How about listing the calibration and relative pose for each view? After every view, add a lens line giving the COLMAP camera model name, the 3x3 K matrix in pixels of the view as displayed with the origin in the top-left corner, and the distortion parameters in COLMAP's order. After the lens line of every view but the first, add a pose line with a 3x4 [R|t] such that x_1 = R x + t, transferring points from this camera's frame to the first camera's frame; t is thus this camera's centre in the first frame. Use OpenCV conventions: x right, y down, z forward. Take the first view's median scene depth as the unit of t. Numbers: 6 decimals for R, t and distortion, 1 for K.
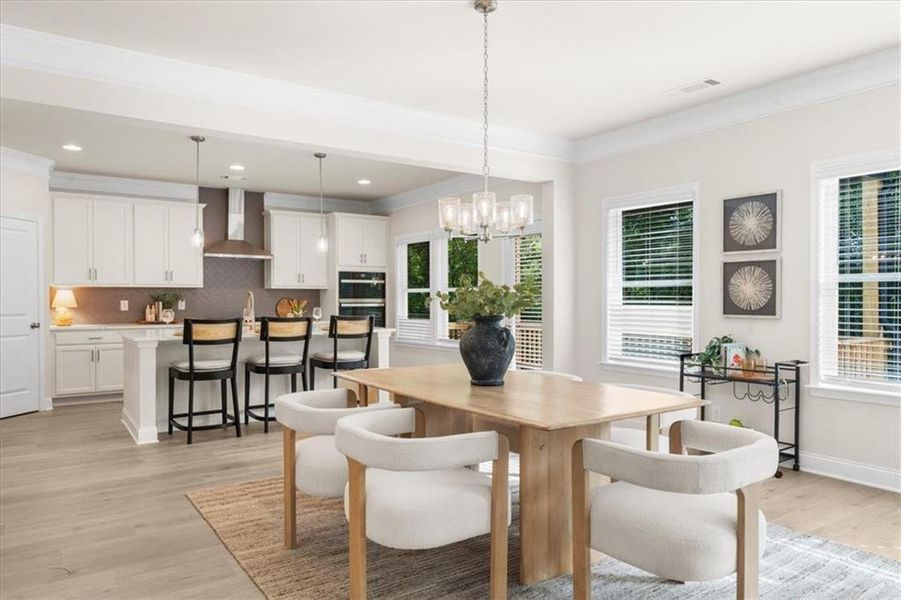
lens RADIAL K [[605.2, 0, 443.2], [0, 605.2, 304.5], [0, 0, 1]] dist [0.002756, 0.000064]
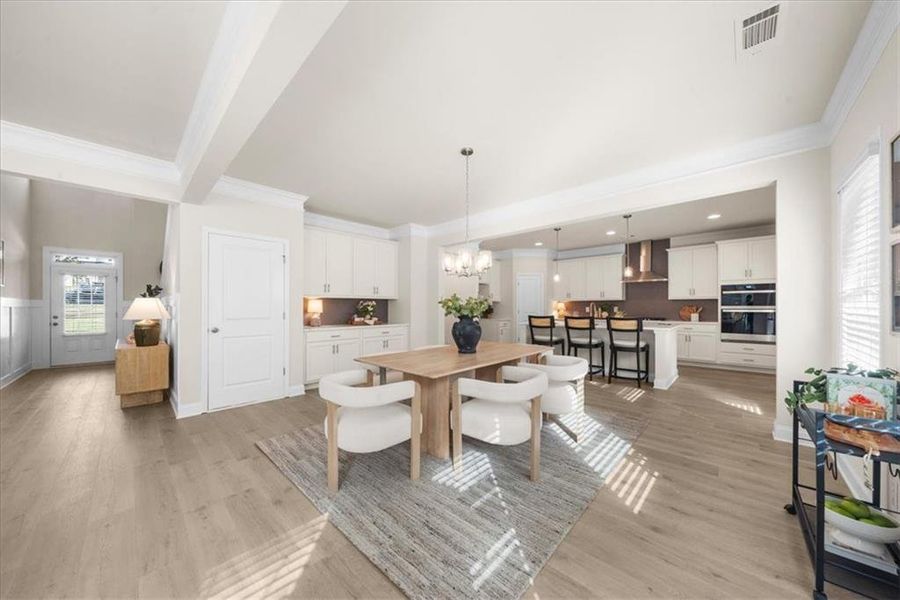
lens RADIAL K [[309.9, 0, 446.3], [0, 309.9, 307.6], [0, 0, 1]] dist [0.000230, 0.000001]
pose [[0.213165, 0.002180, -0.977014, 0.443301], [-0.006792, 0.999977, 0.000750, -0.002900], [0.976993, 0.006476, 0.213175, 0.325885]]
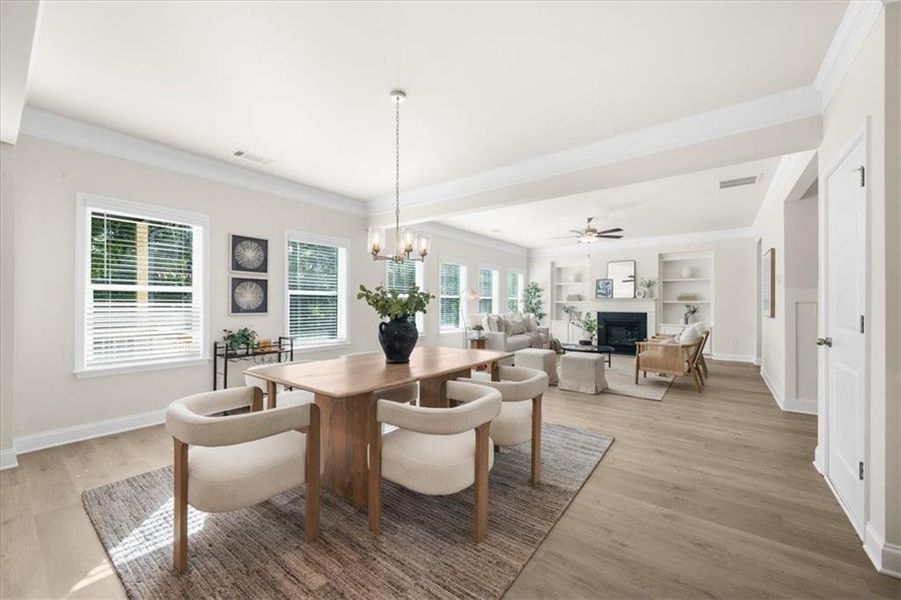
lens RADIAL K [[352.7, 0, 445.2], [0, 352.7, 301.8], [0, 0, 1]] dist [0.001614, -0.000092]
pose [[-0.313462, 0.007415, 0.949572, -0.333438], [0.005468, 0.999967, -0.006003, -0.001857], [-0.949585, 0.003311, -0.313493, 0.511940]]
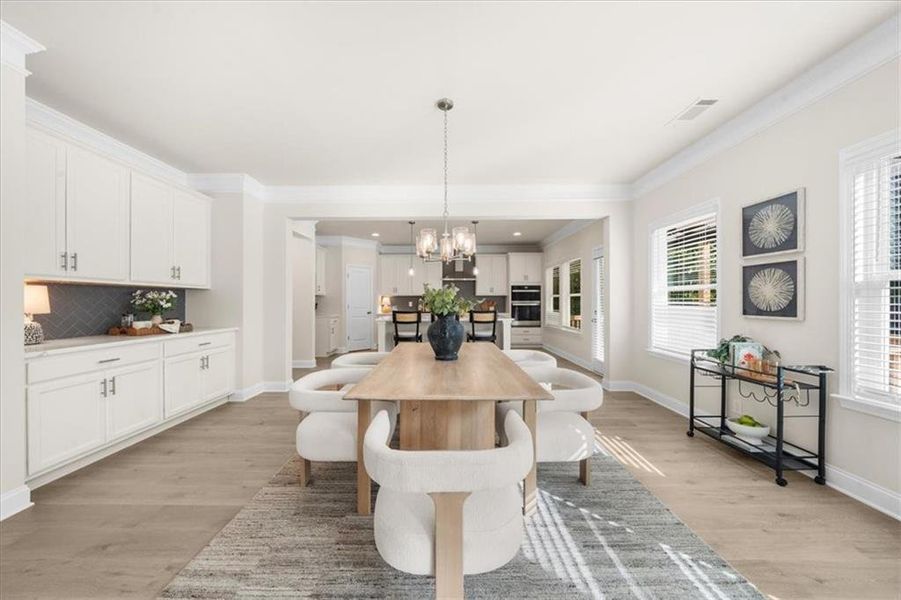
lens RADIAL K [[308.7, 0, 446.2], [0, 308.7, 302.9], [0, 0, 1]] dist [-0.001363, -0.000166]
pose [[0.827297, 0.001719, -0.561763, 0.220644], [-0.003600, 0.999991, -0.002241, -0.001135], [0.561754, 0.003877, 0.827295, 0.166572]]
